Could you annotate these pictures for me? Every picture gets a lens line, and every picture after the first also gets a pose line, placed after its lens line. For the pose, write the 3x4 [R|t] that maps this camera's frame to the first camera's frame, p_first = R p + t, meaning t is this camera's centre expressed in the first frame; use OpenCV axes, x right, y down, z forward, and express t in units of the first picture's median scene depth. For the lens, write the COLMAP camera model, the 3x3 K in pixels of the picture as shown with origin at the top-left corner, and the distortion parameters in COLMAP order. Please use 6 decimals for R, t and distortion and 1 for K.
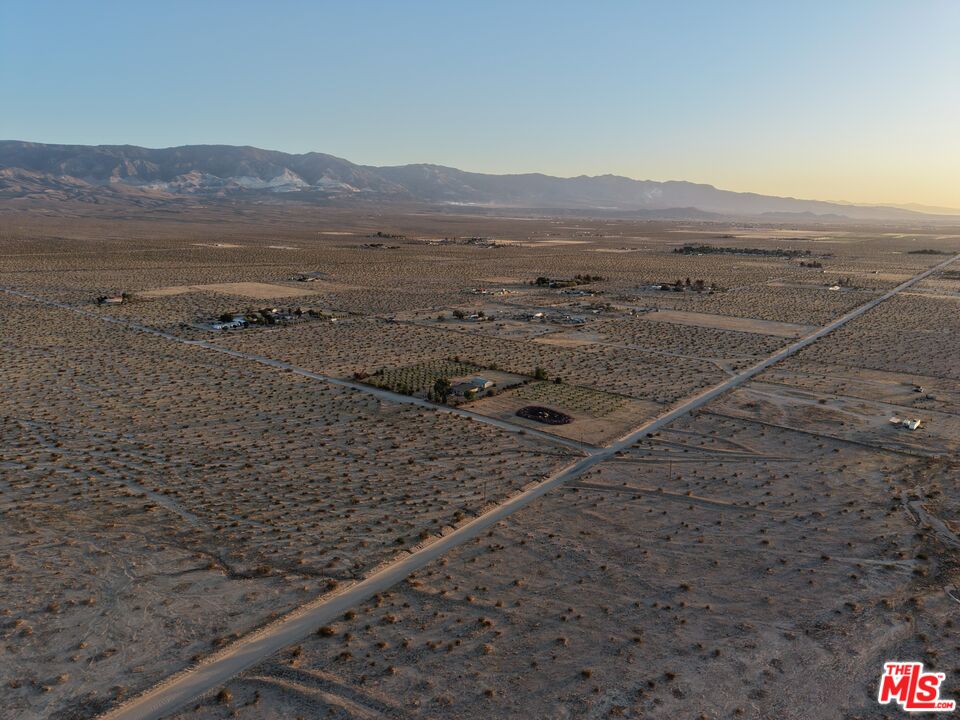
lens RADIAL K [[639.5, 0, 462.4], [0, 639.5, 358.3], [0, 0, 1]] dist [0.008677, 0.000517]
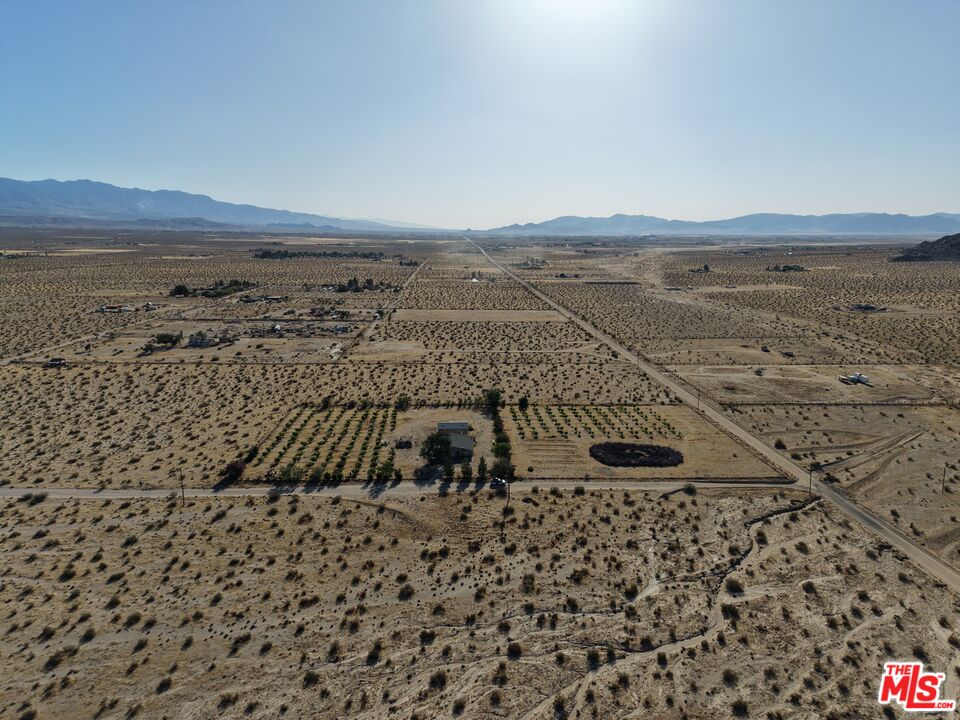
lens RADIAL K [[634.6, 0, 477.8], [0, 634.6, 355.3], [0, 0, 1]] dist [0.005684, -0.006926]
pose [[0.720228, -0.130629, 0.681328, -0.386258], [0.145631, 0.988698, 0.035614, -0.054857], [-0.678279, 0.073573, 0.731111, 0.561631]]
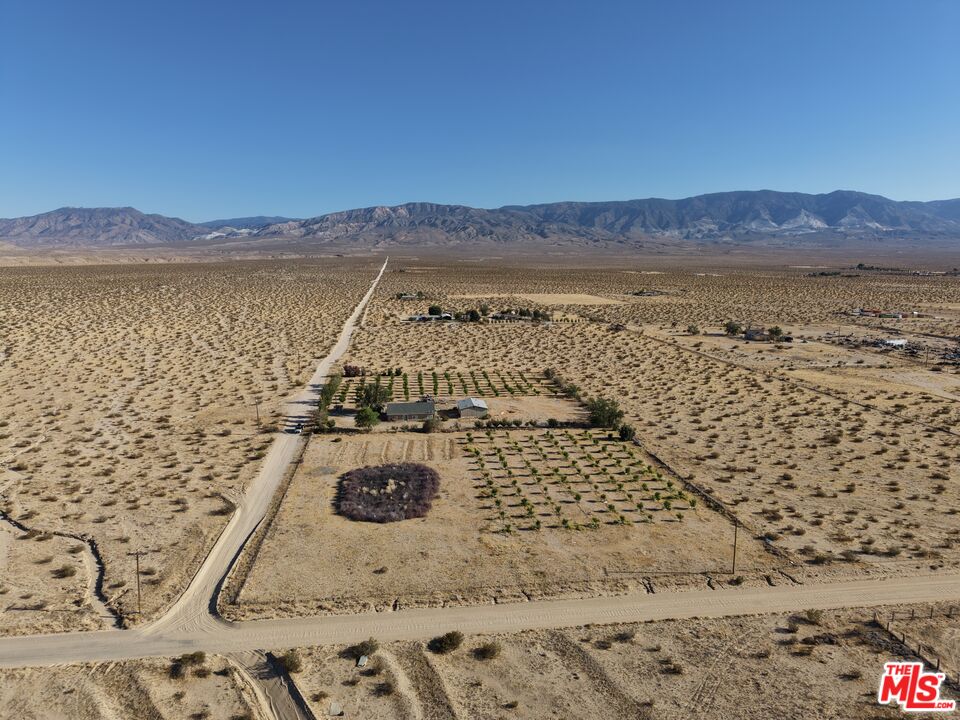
lens RADIAL K [[639.5, 0, 462.4], [0, 639.5, 358.3], [0, 0, 1]] dist [0.008677, 0.000517]
pose [[0.739768, 0.099715, -0.665432, 0.377944], [-0.144009, 0.989506, -0.011820, 0.006585], [0.657270, 0.104572, 0.746365, 0.659623]]
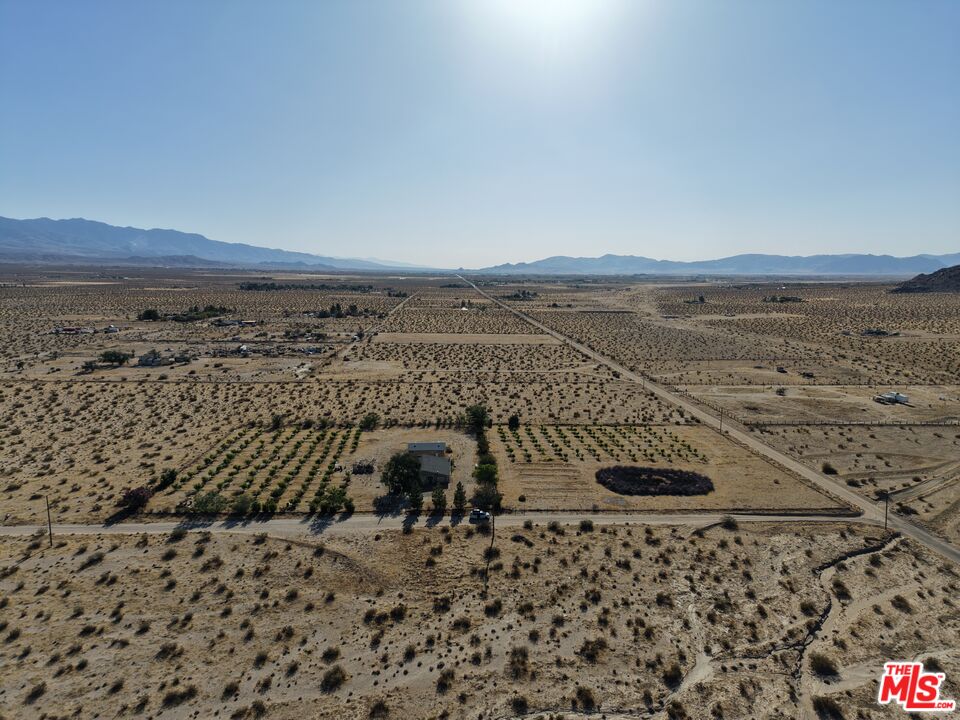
lens RADIAL K [[634.6, 0, 477.8], [0, 634.6, 355.3], [0, 0, 1]] dist [0.005684, -0.006926]
pose [[0.711788, -0.087726, 0.696895, -0.301696], [0.144519, 0.989233, -0.023082, -0.020514], [-0.687366, 0.117144, 0.716802, 0.643198]]
